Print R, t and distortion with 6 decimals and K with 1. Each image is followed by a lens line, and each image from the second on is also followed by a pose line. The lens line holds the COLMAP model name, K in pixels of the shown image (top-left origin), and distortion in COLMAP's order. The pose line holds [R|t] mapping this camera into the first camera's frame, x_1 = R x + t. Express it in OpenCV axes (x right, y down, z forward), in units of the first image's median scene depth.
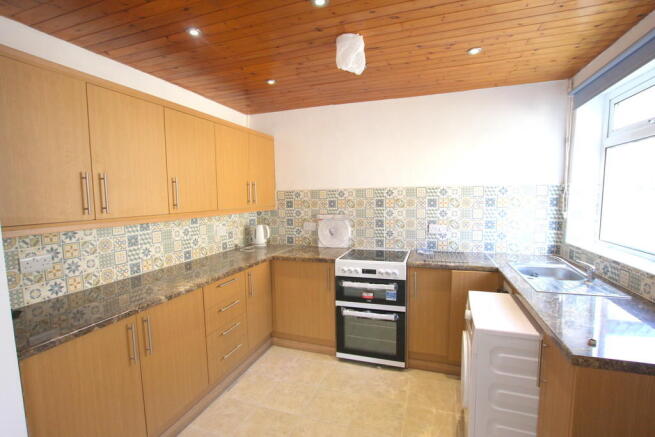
lens RADIAL K [[307.3, 0, 322.8], [0, 307.3, 222.0], [0, 0, 1]] dist [-0.026355, 0.002674]
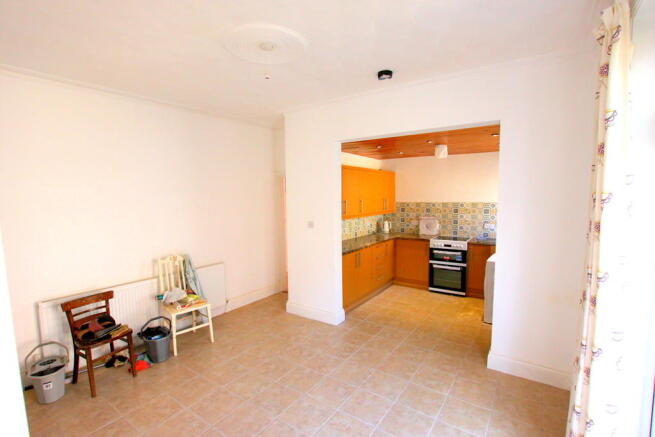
lens RADIAL K [[307.3, 0, 326.7], [0, 307.3, 223.3], [0, 0, 1]] dist [-0.026355, 0.002674]
pose [[0.967100, 0.030708, -0.252536, -0.097516], [-0.029312, 0.999527, 0.009291, 0.018152], [0.252702, -0.001583, 0.967543, -0.979940]]
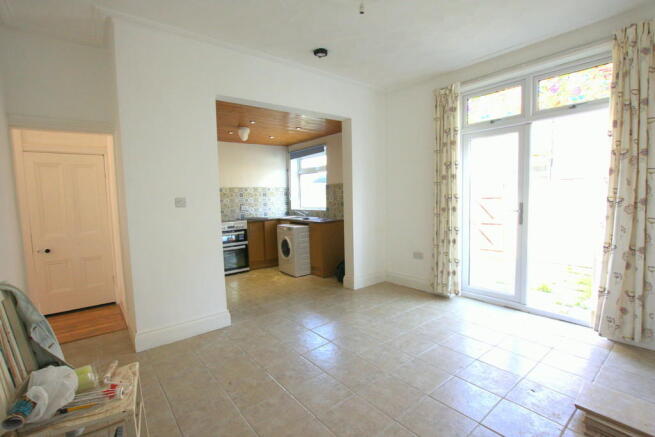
lens RADIAL K [[307.3, 0, 324.8], [0, 307.3, 225.1], [0, 0, 1]] dist [-0.026355, 0.002674]
pose [[0.512348, -0.077061, 0.855313, -1.131104], [0.094730, 0.994959, 0.032898, 0.122777], [-0.853537, 0.064169, 0.517065, -0.529106]]
